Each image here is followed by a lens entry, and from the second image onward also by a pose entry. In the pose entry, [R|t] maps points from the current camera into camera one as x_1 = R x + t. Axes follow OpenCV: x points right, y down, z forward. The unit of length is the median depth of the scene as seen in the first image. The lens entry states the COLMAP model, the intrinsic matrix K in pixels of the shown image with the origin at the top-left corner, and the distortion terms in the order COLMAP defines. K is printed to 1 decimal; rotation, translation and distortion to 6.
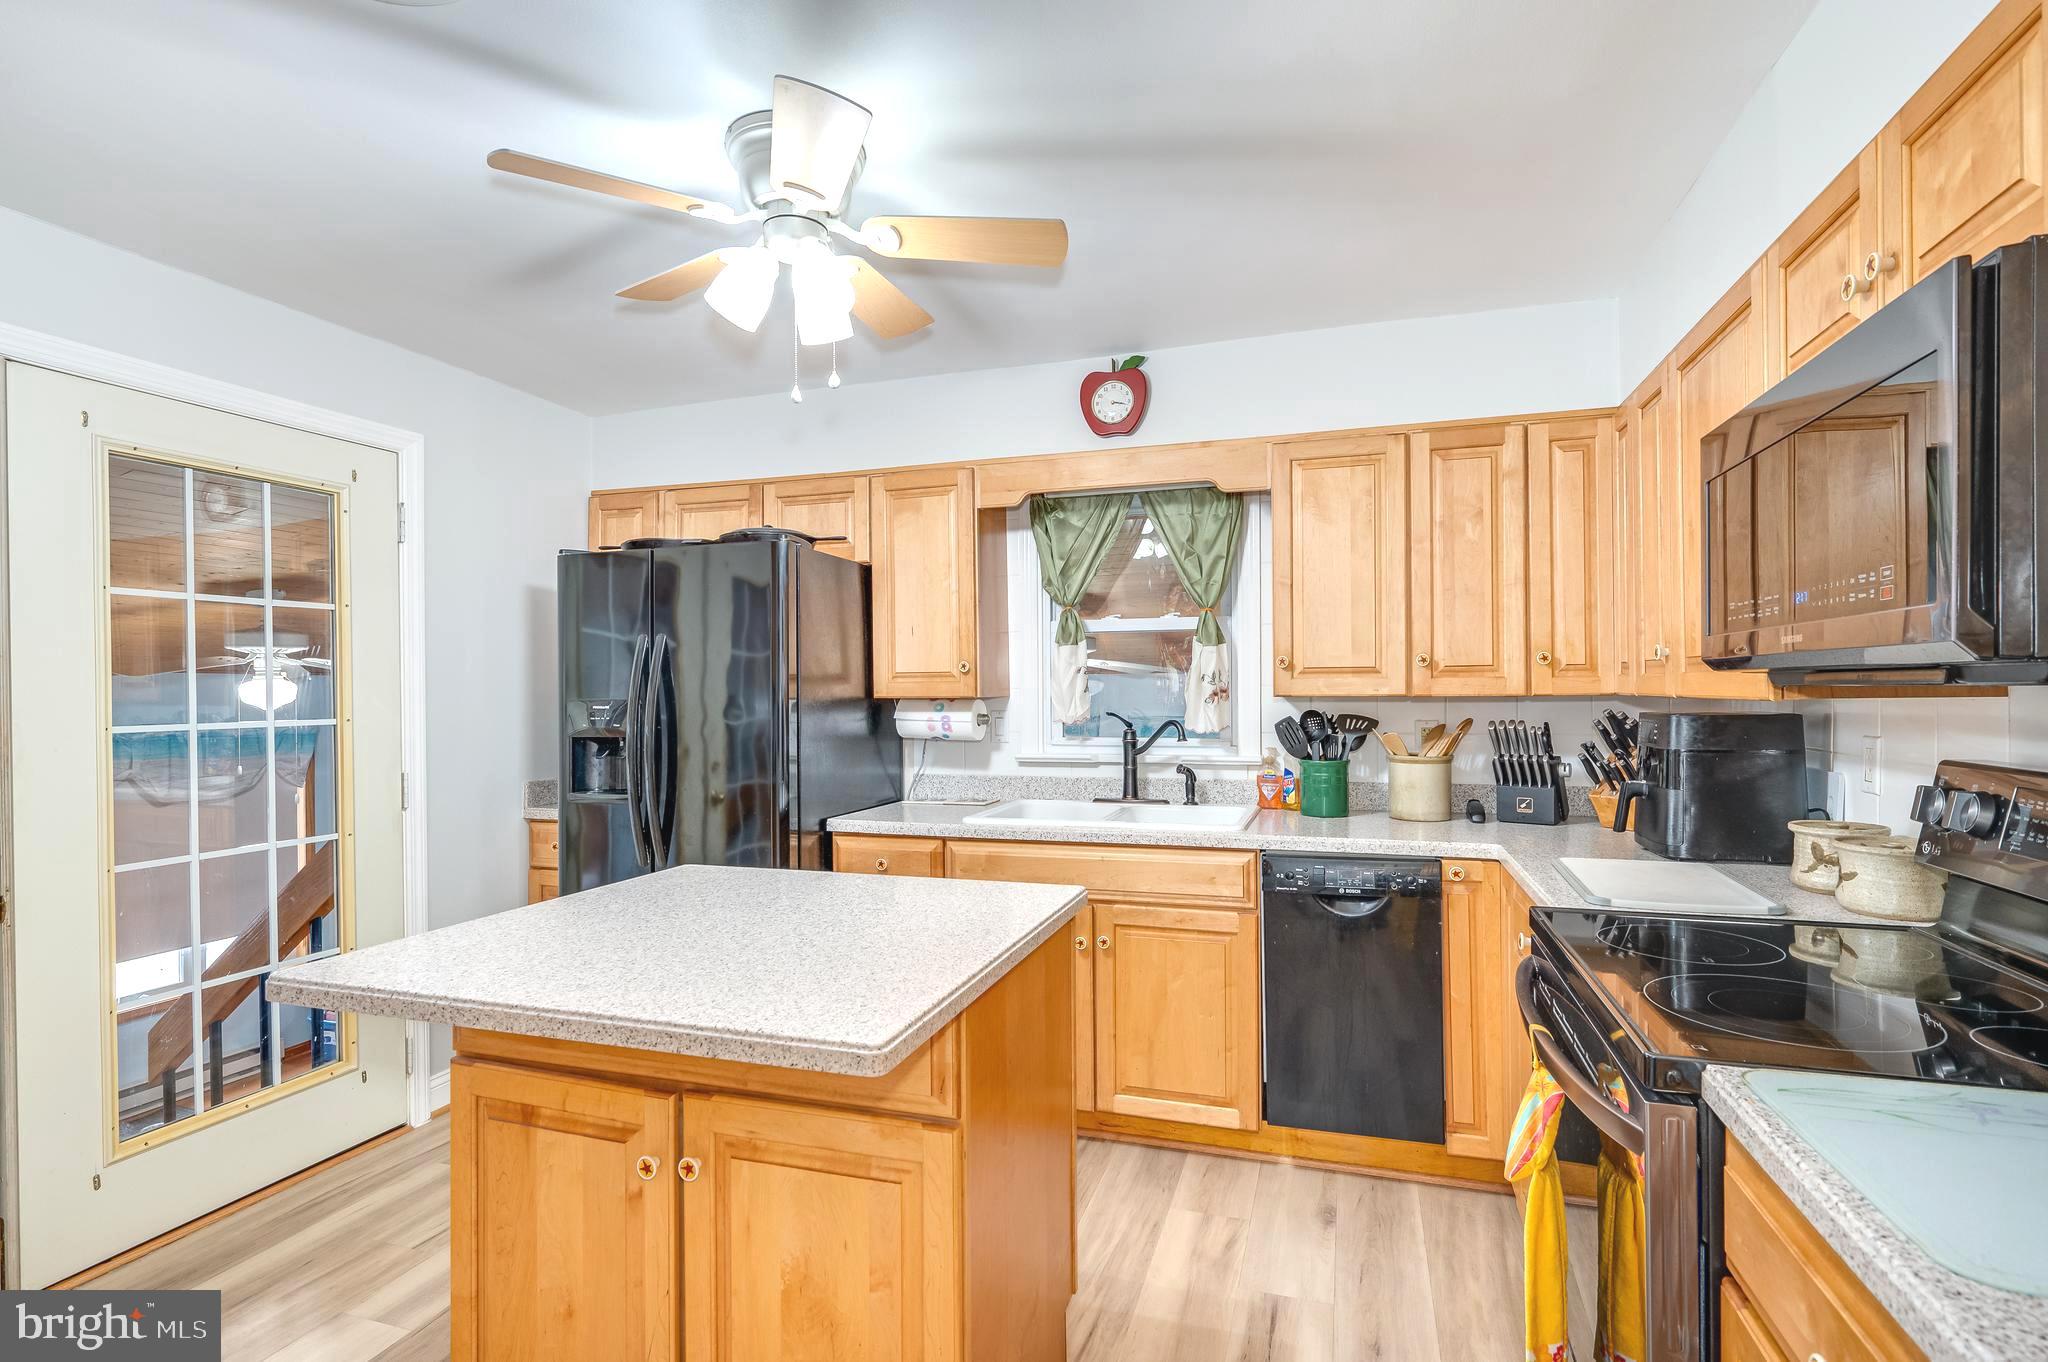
lens RADIAL K [[976.3, 0, 1013.8], [0, 976.3, 692.6], [0, 0, 1]] dist [-0.002593, 0.001313]
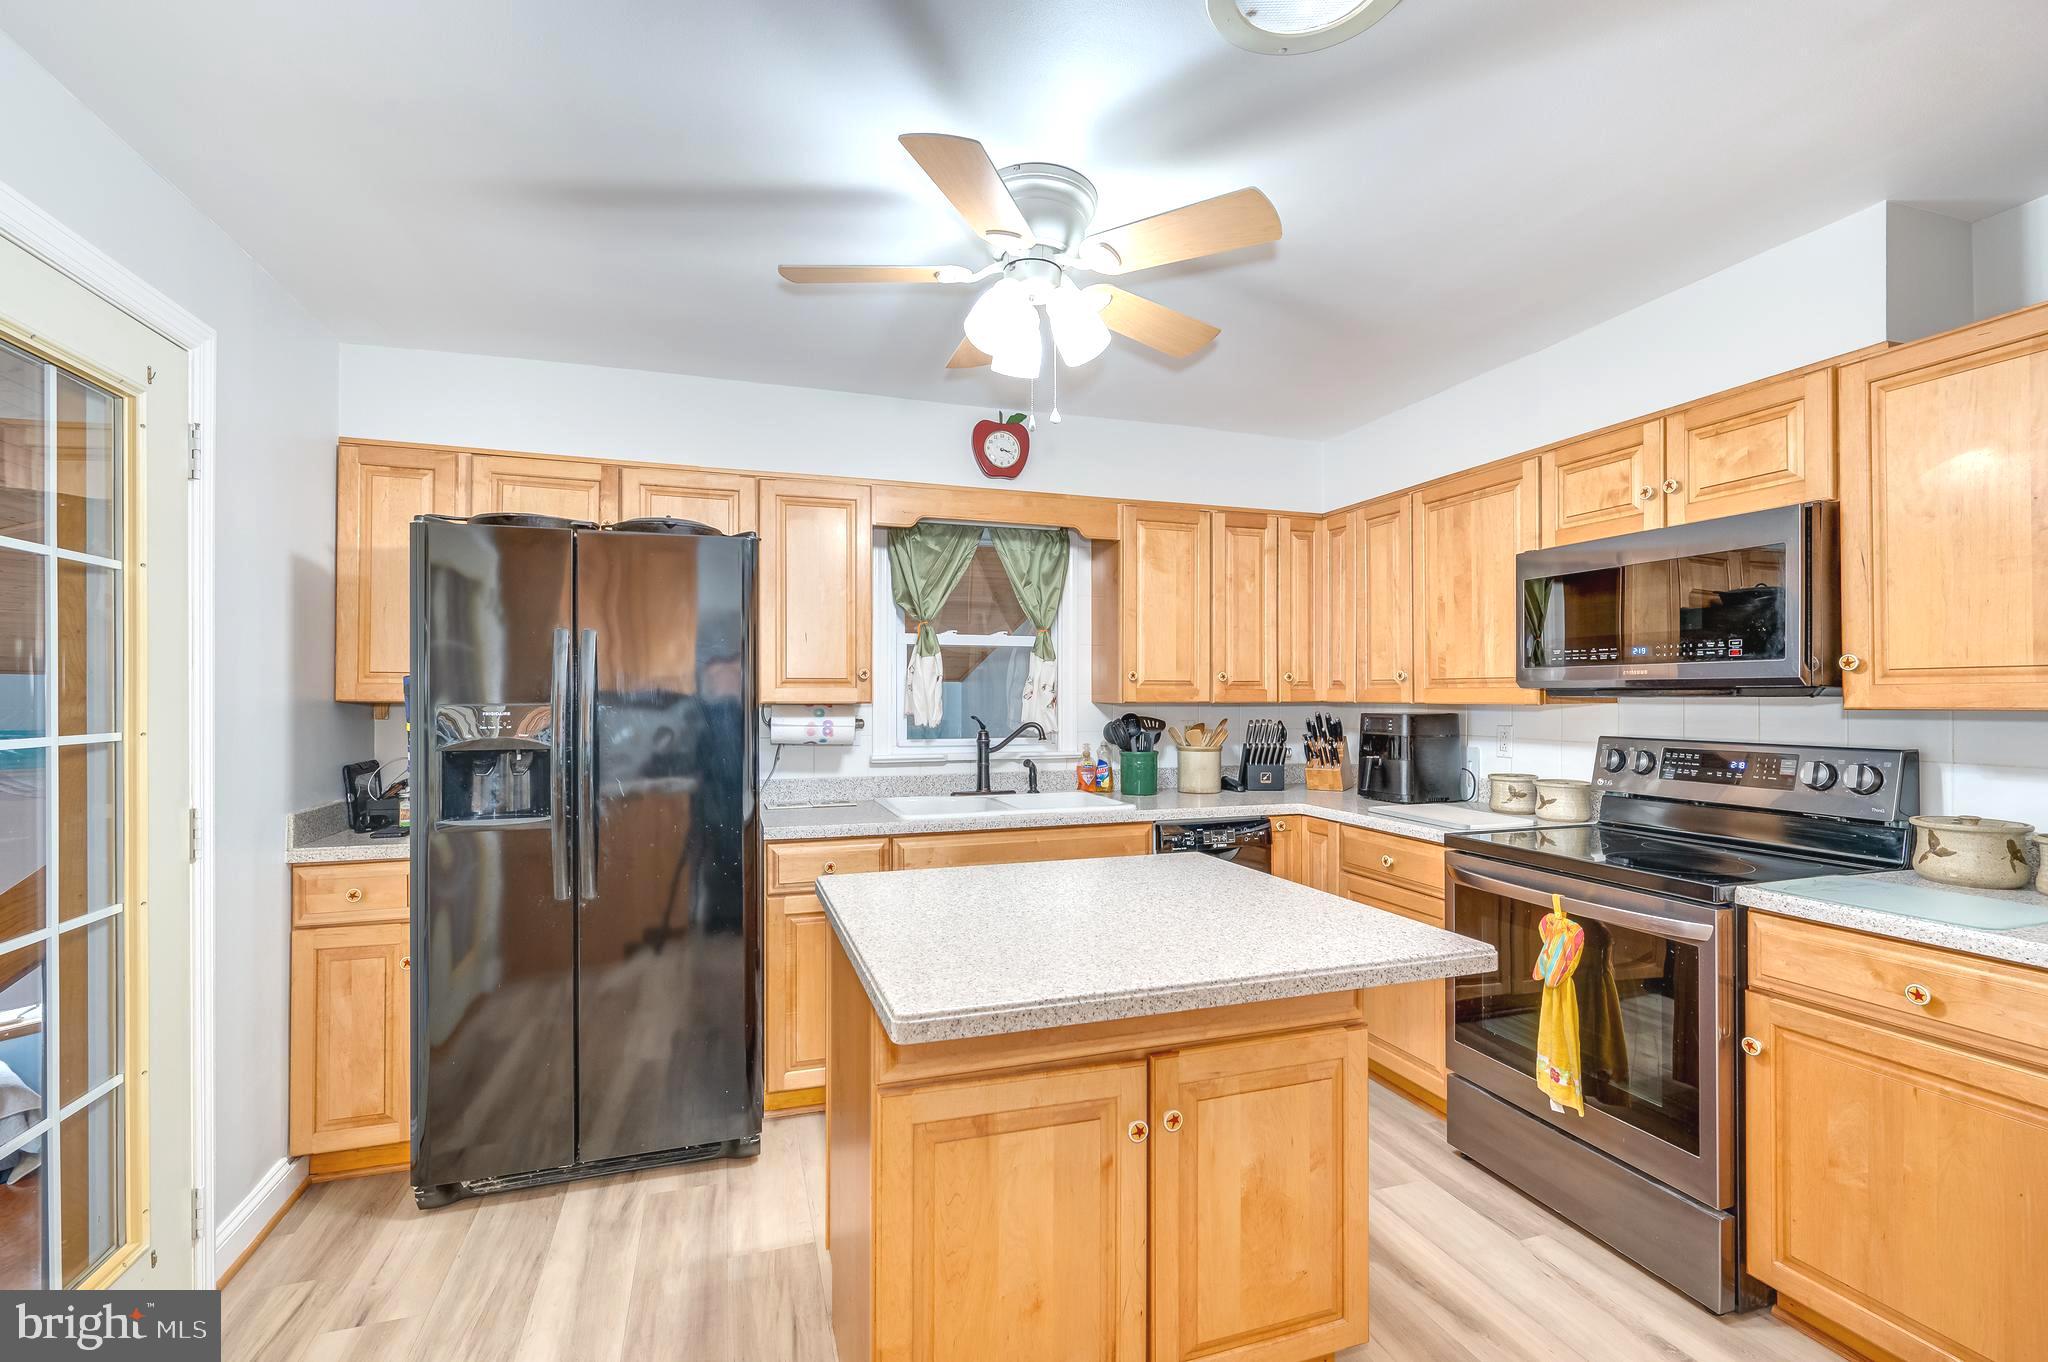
lens RADIAL K [[907.9, 0, 1003.2], [0, 907.9, 692.6], [0, 0, 1]] dist [-0.002836, 0.001644]
pose [[0.806259, 0.009514, 0.591486, -0.558435], [-0.004114, 0.999937, -0.010475, 0.003664], [-0.591549, 0.006012, 0.806247, 0.135513]]
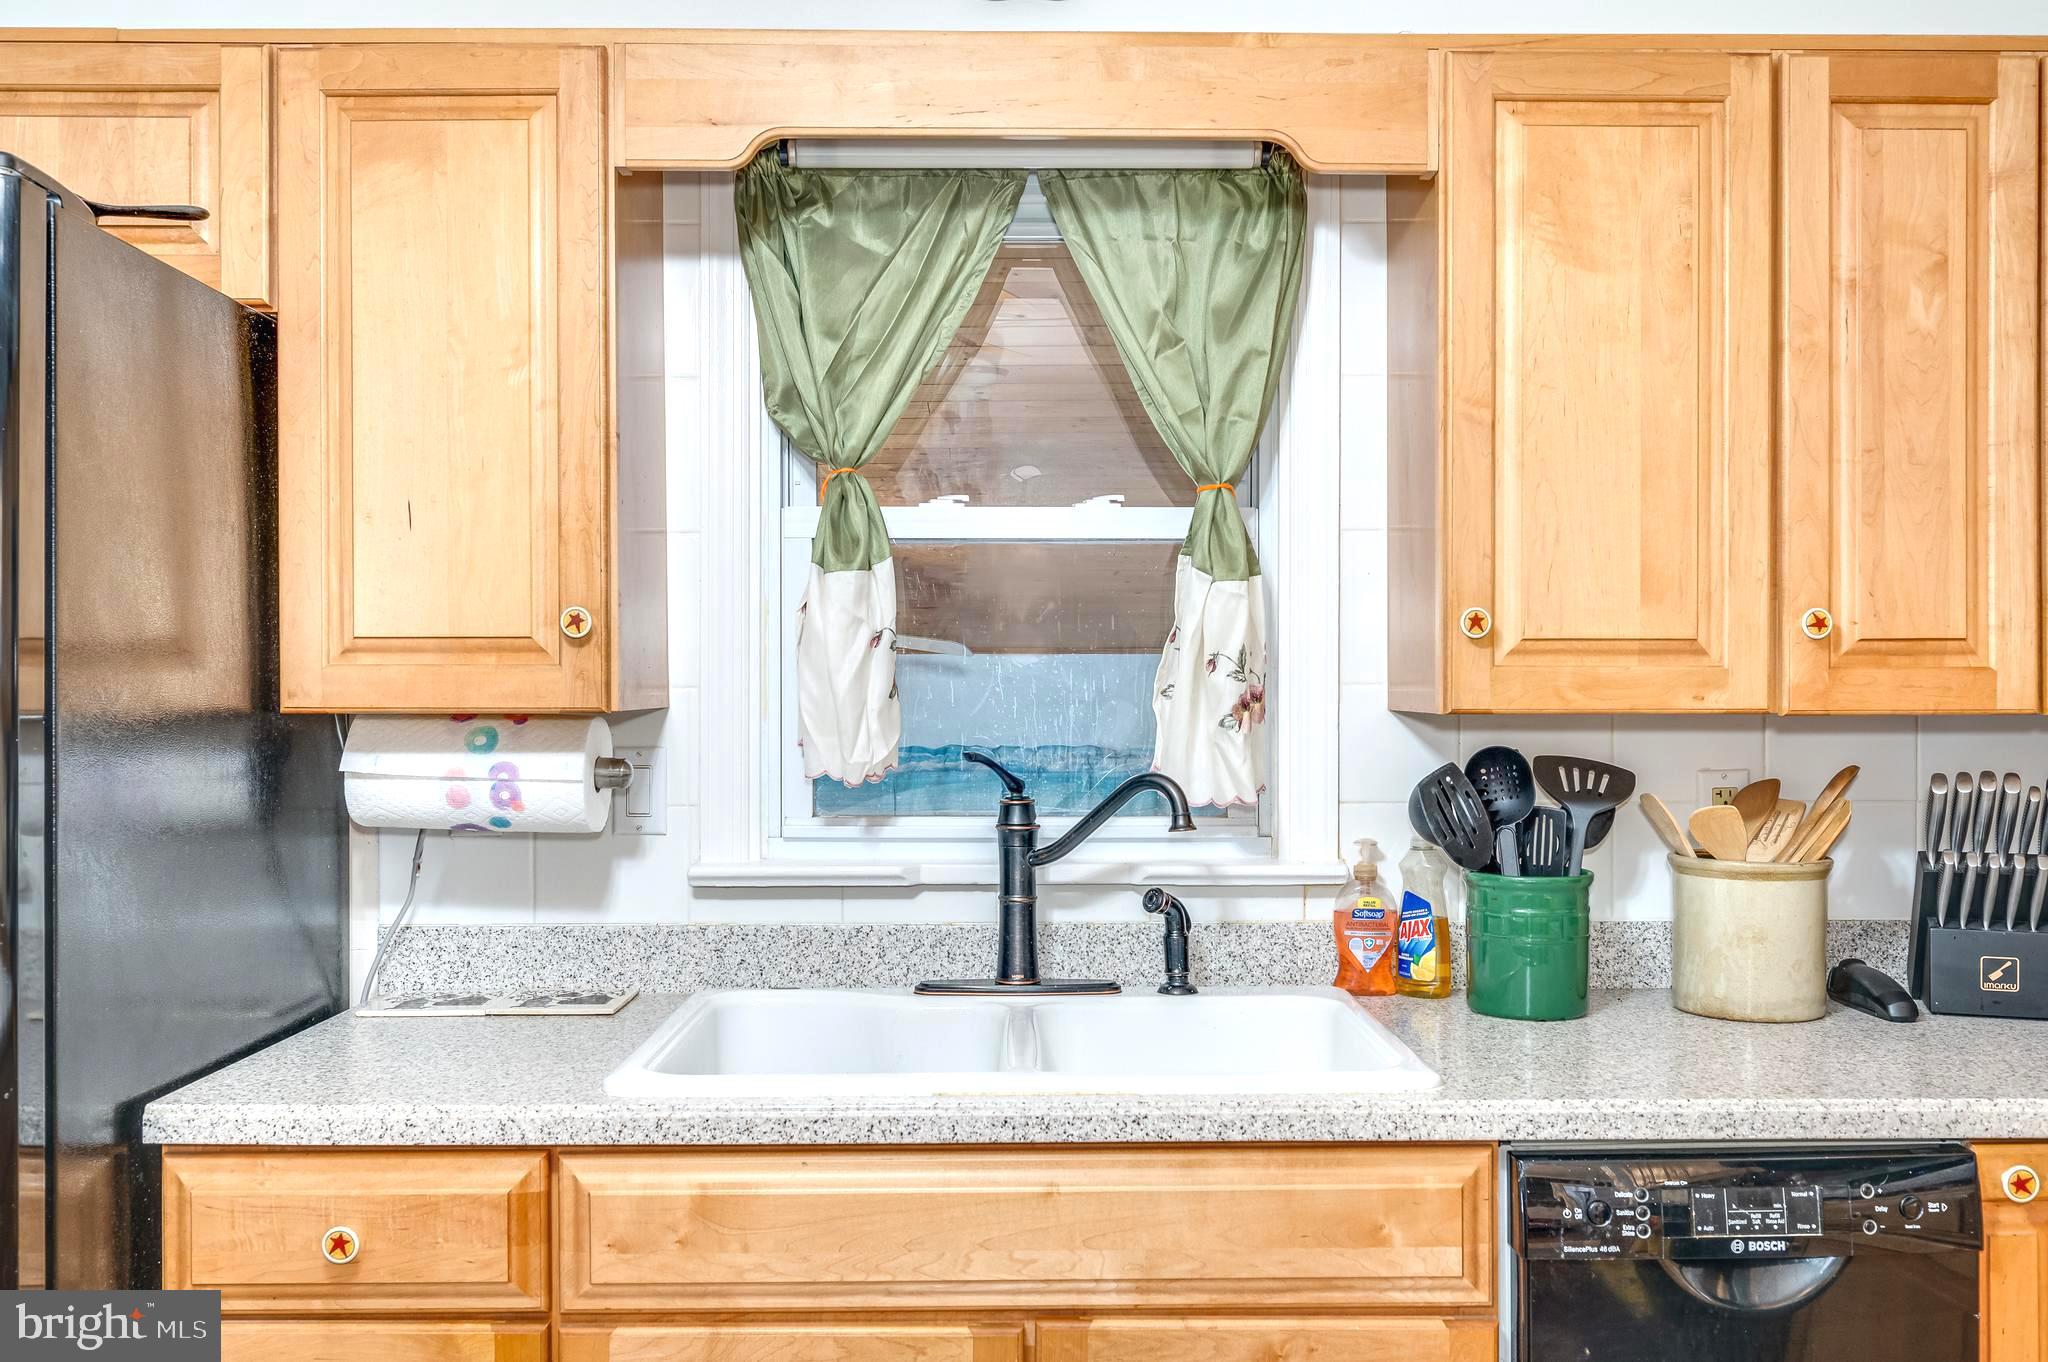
lens RADIAL K [[1776.3, 0, 1006.4], [0, 1776.3, 689.2], [0, 0, 1]] dist [-0.007813, 0.010727]
pose [[0.945329, 0.006959, 0.326045, -0.122260], [-0.005935, 0.999974, -0.004135, -0.001491], [-0.326065, 0.001974, 0.945345, 0.396494]]
